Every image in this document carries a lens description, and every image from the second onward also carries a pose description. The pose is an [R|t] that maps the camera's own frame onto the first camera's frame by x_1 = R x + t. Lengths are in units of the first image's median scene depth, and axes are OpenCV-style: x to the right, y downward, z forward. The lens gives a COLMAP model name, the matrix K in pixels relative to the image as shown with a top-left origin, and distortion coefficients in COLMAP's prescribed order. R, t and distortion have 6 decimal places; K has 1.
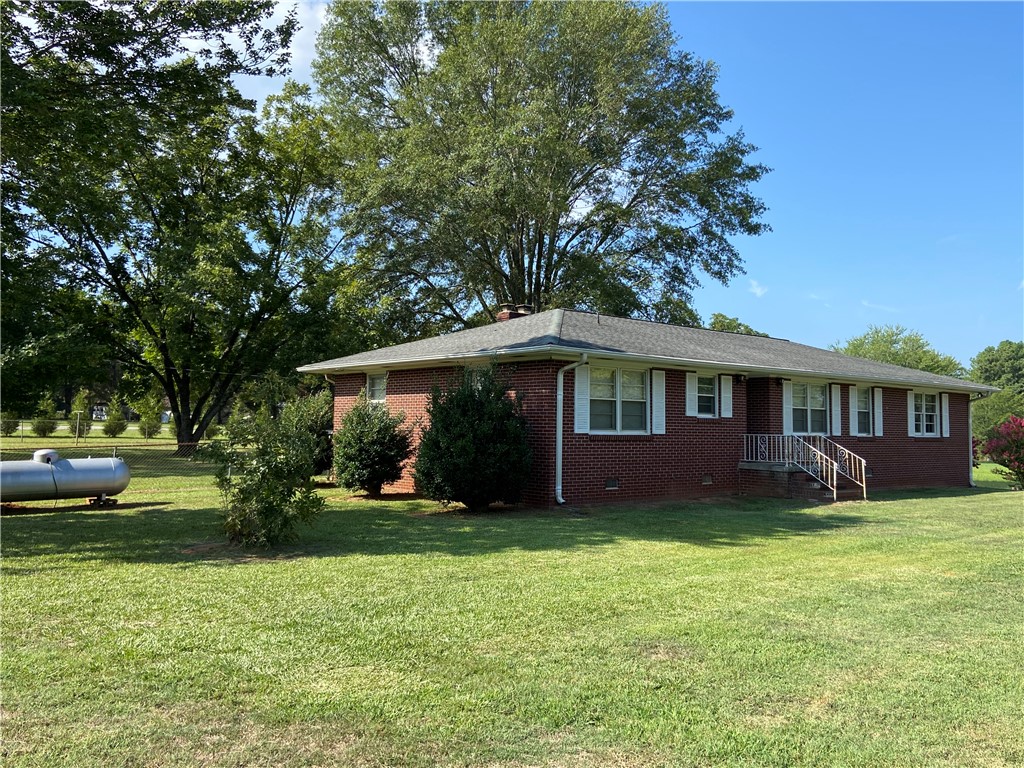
lens RADIAL K [[918.5, 0, 512.0], [0, 918.5, 384.0], [0, 0, 1]] dist [0.048859, 0.001485]
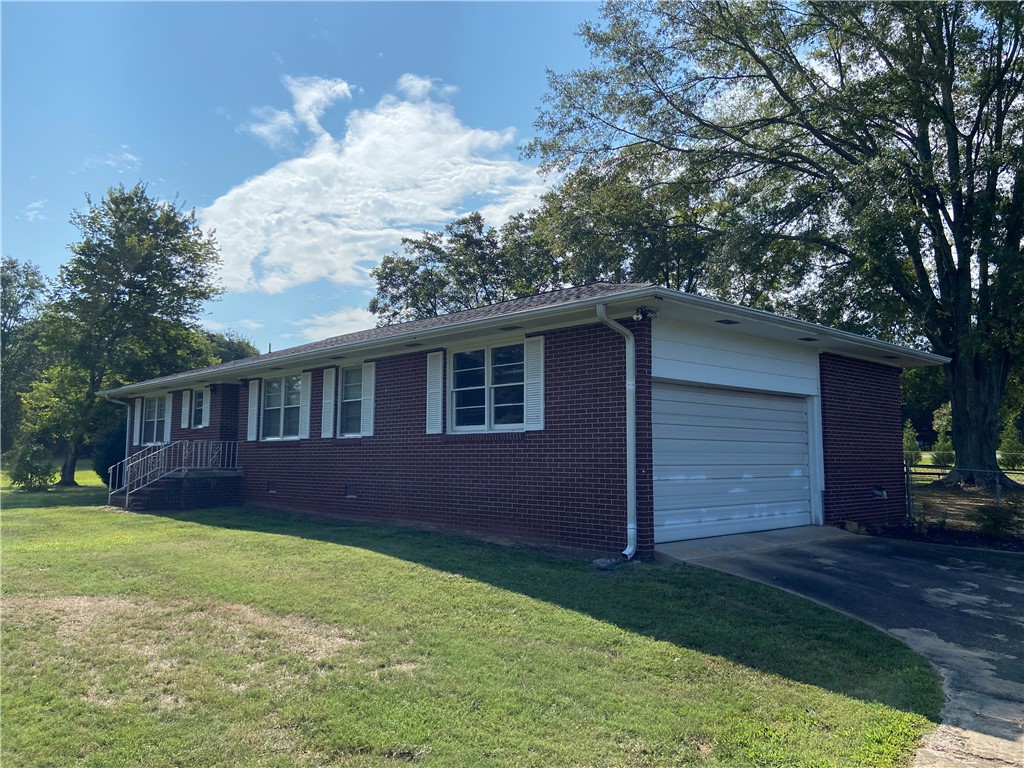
lens RADIAL K [[768.4, 0, 512.0], [0, 768.4, 384.0], [0, 0, 1]] dist [0.079573, -0.000407]
pose [[0.053592, -0.099139, -0.993629, 1.100020], [0.061467, 0.993500, -0.095811, 0.090933], [0.996669, -0.055941, 0.059337, 1.248457]]
